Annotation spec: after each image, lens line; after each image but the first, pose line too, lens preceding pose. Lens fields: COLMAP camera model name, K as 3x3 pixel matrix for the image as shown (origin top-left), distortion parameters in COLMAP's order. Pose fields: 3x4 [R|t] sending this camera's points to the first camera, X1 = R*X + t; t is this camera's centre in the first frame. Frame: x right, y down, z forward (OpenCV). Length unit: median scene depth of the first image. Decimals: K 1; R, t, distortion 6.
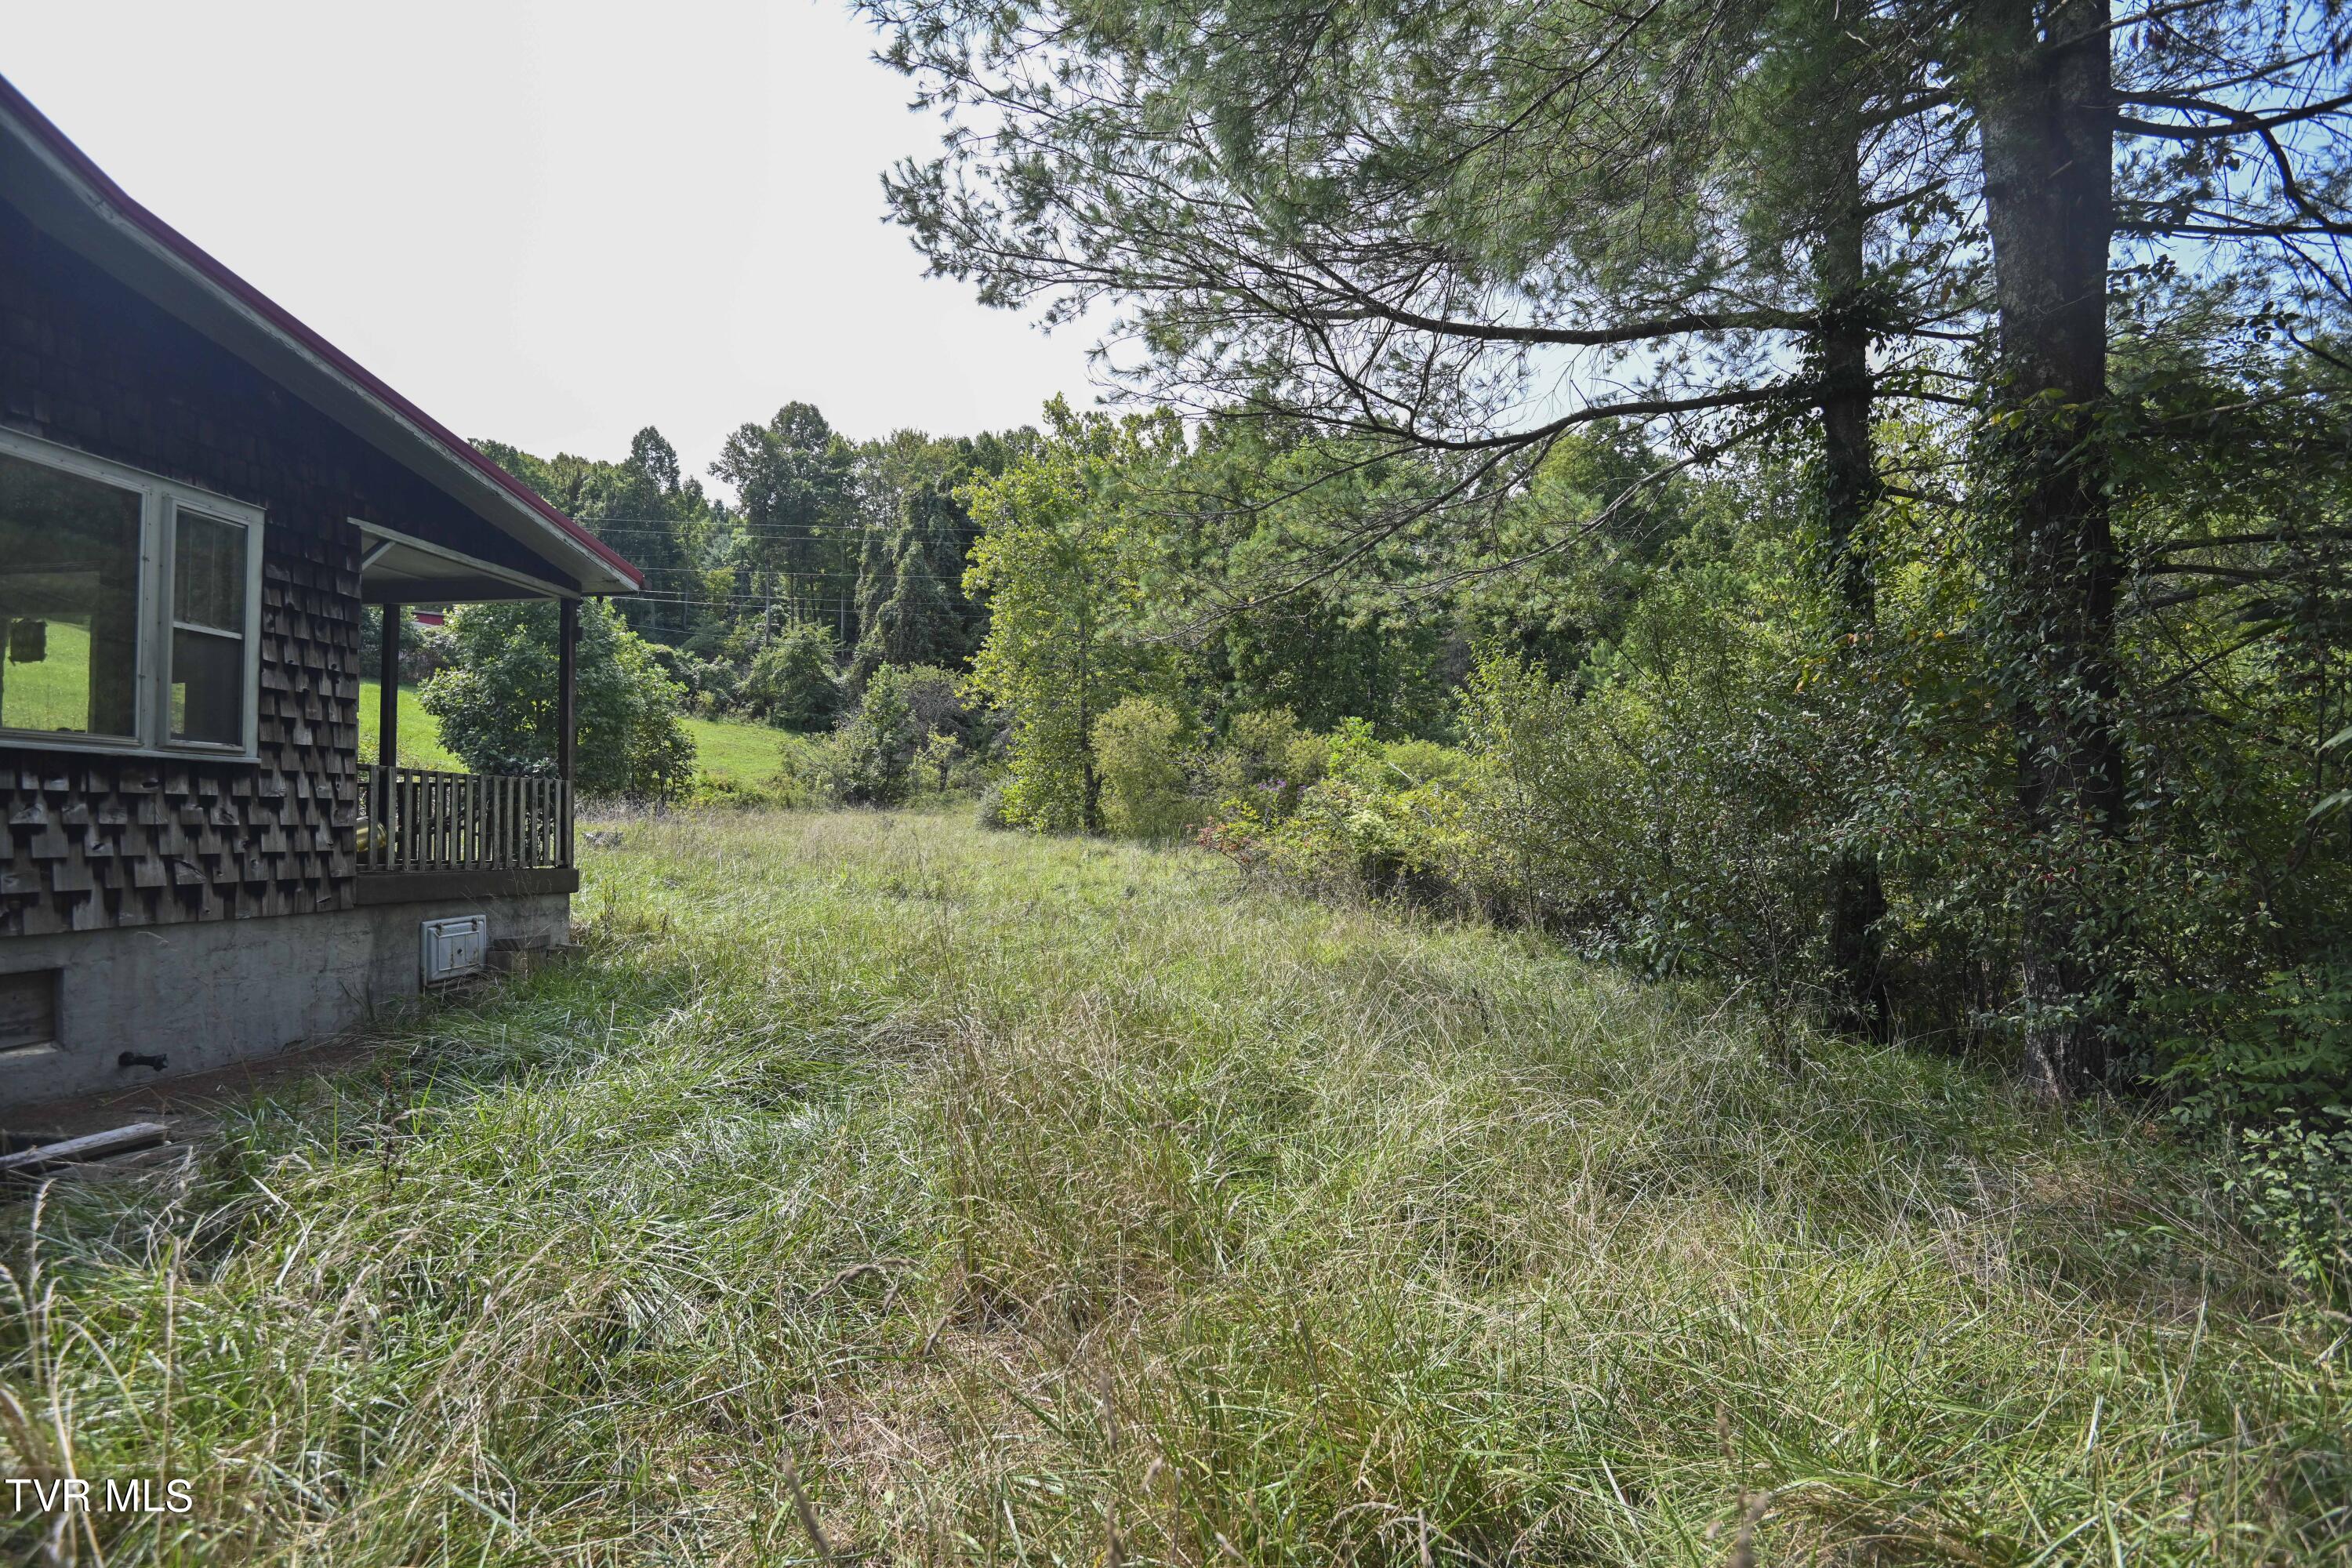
lens RADIAL K [[1085.0, 0, 1168.5], [0, 1085.0, 799.0], [0, 0, 1]] dist [-0.017705, -0.000696]
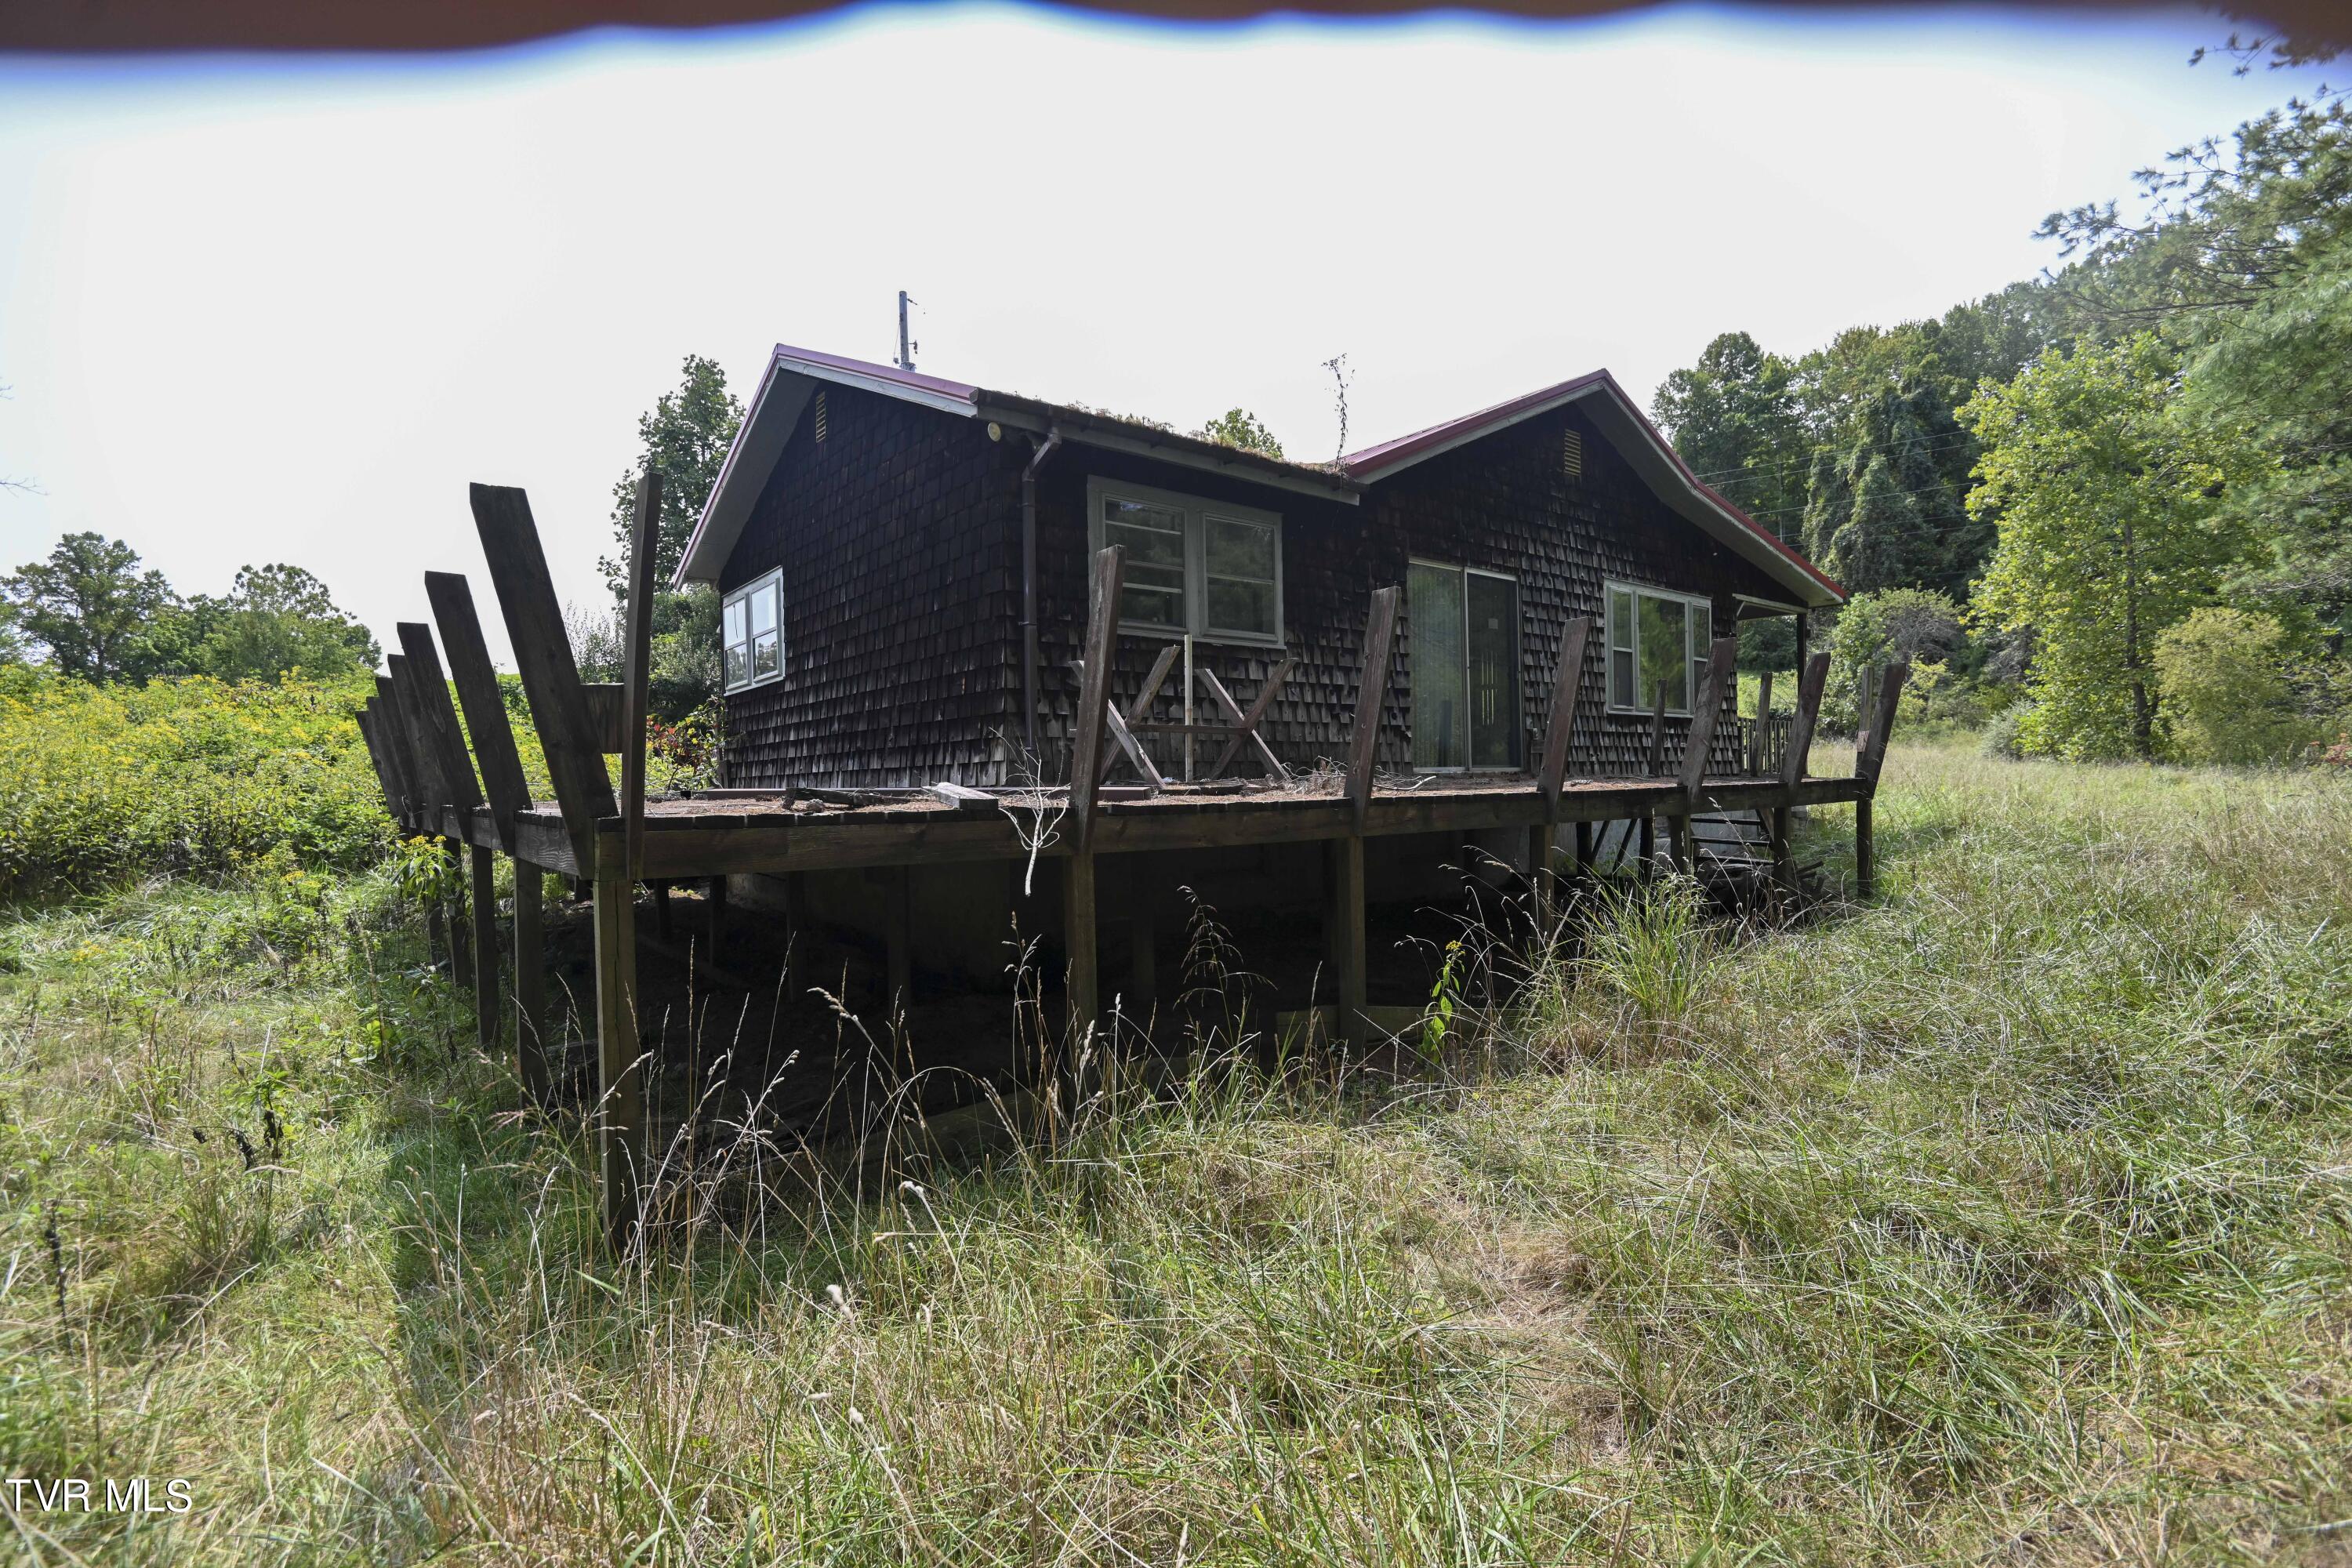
lens RADIAL K [[1085.0, 0, 1168.5], [0, 1085.0, 799.0], [0, 0, 1]] dist [-0.017705, -0.000696]
pose [[0.703814, 0.002486, -0.710380, -0.007164], [0.034634, 0.998685, 0.037809, 0.000689], [0.709540, -0.051213, 0.702802, -0.114443]]
